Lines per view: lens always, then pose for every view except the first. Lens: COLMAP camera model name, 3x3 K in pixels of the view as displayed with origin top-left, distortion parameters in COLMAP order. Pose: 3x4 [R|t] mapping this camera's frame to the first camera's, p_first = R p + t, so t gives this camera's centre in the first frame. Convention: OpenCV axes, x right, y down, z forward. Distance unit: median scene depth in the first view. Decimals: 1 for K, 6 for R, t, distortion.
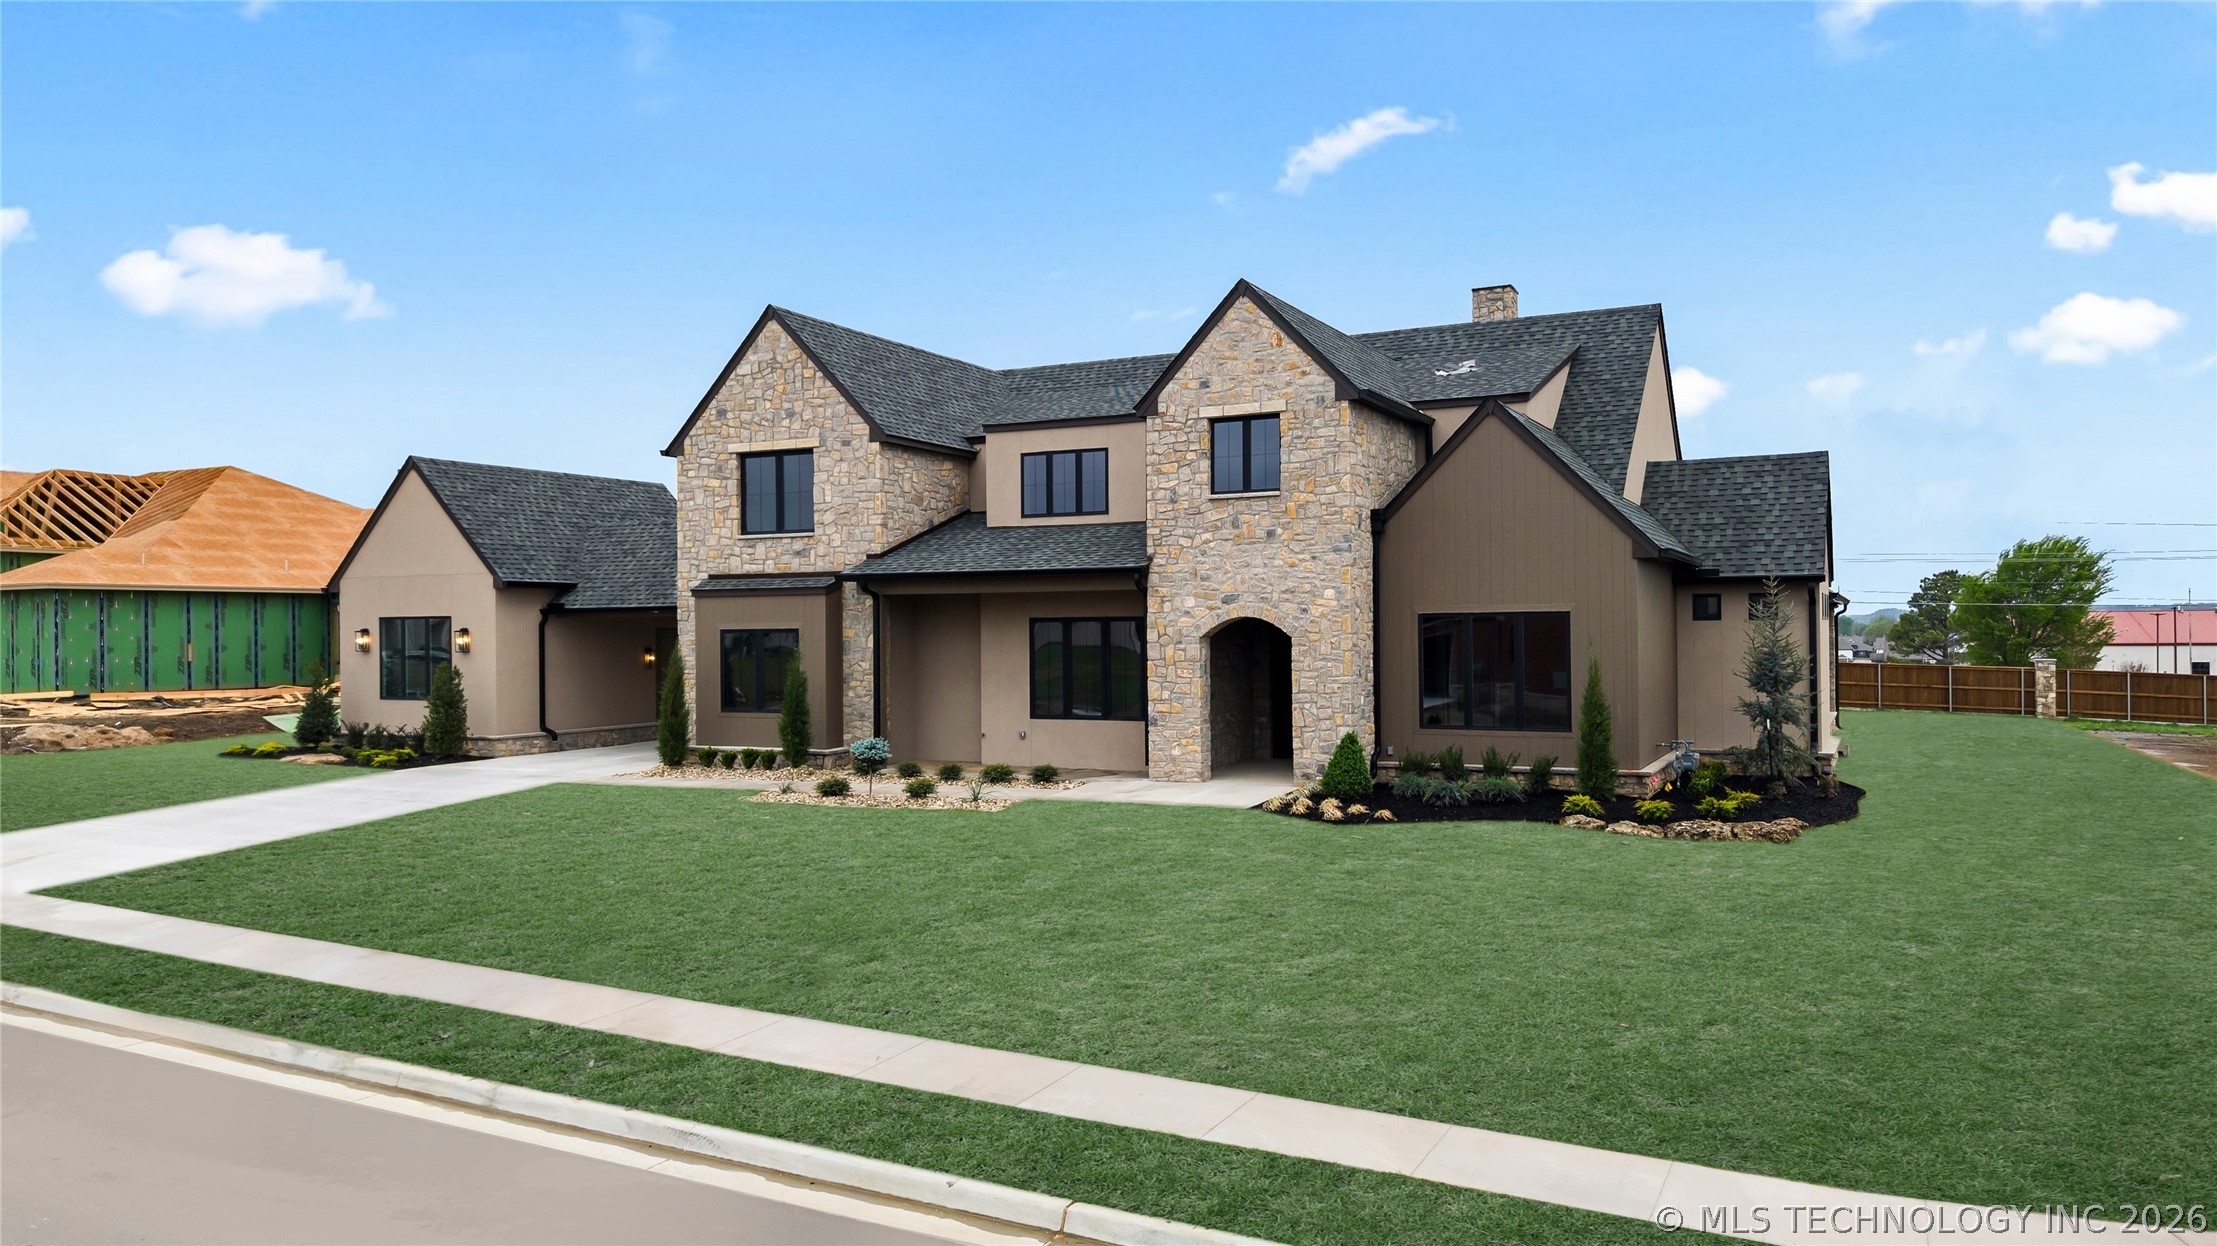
lens RADIAL K [[1535.3, 0, 1106.0], [0, 1535.3, 626.9], [0, 0, 1]] dist [0.071825, -0.098831]
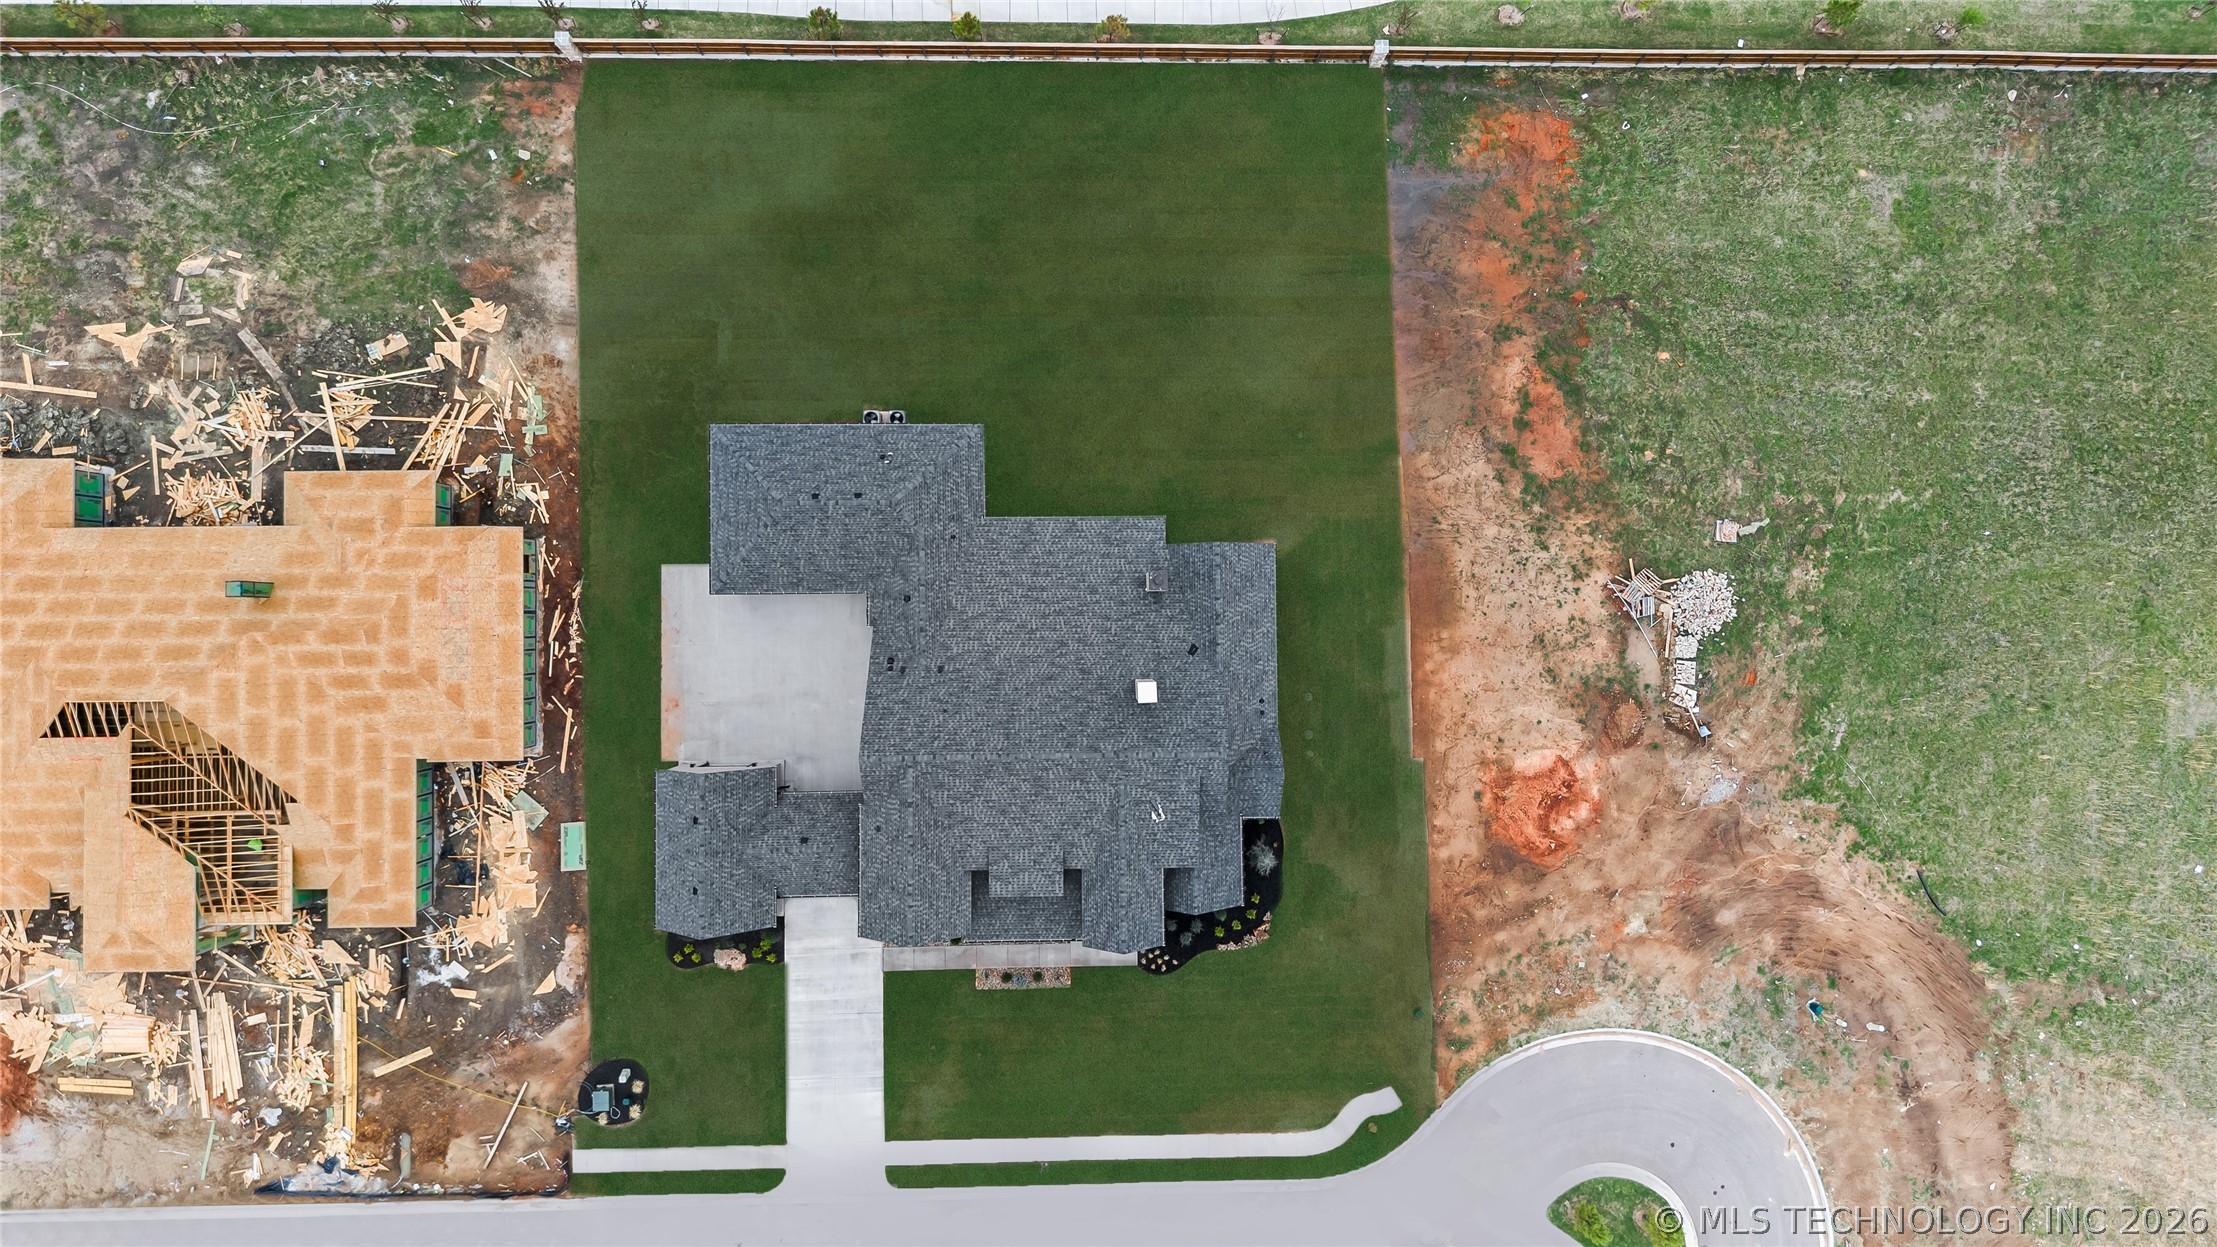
lens RADIAL K [[1598.2, 0, 1106.3], [0, 1598.2, 625.4], [0, 0, 1]] dist [0.072779, -0.109422]
pose [[0.881754, -0.470521, 0.033459, 0.211151], [-0.028099, 0.018415, 0.999436, -2.843239], [-0.470872, -0.882196, 0.003016, 1.328343]]
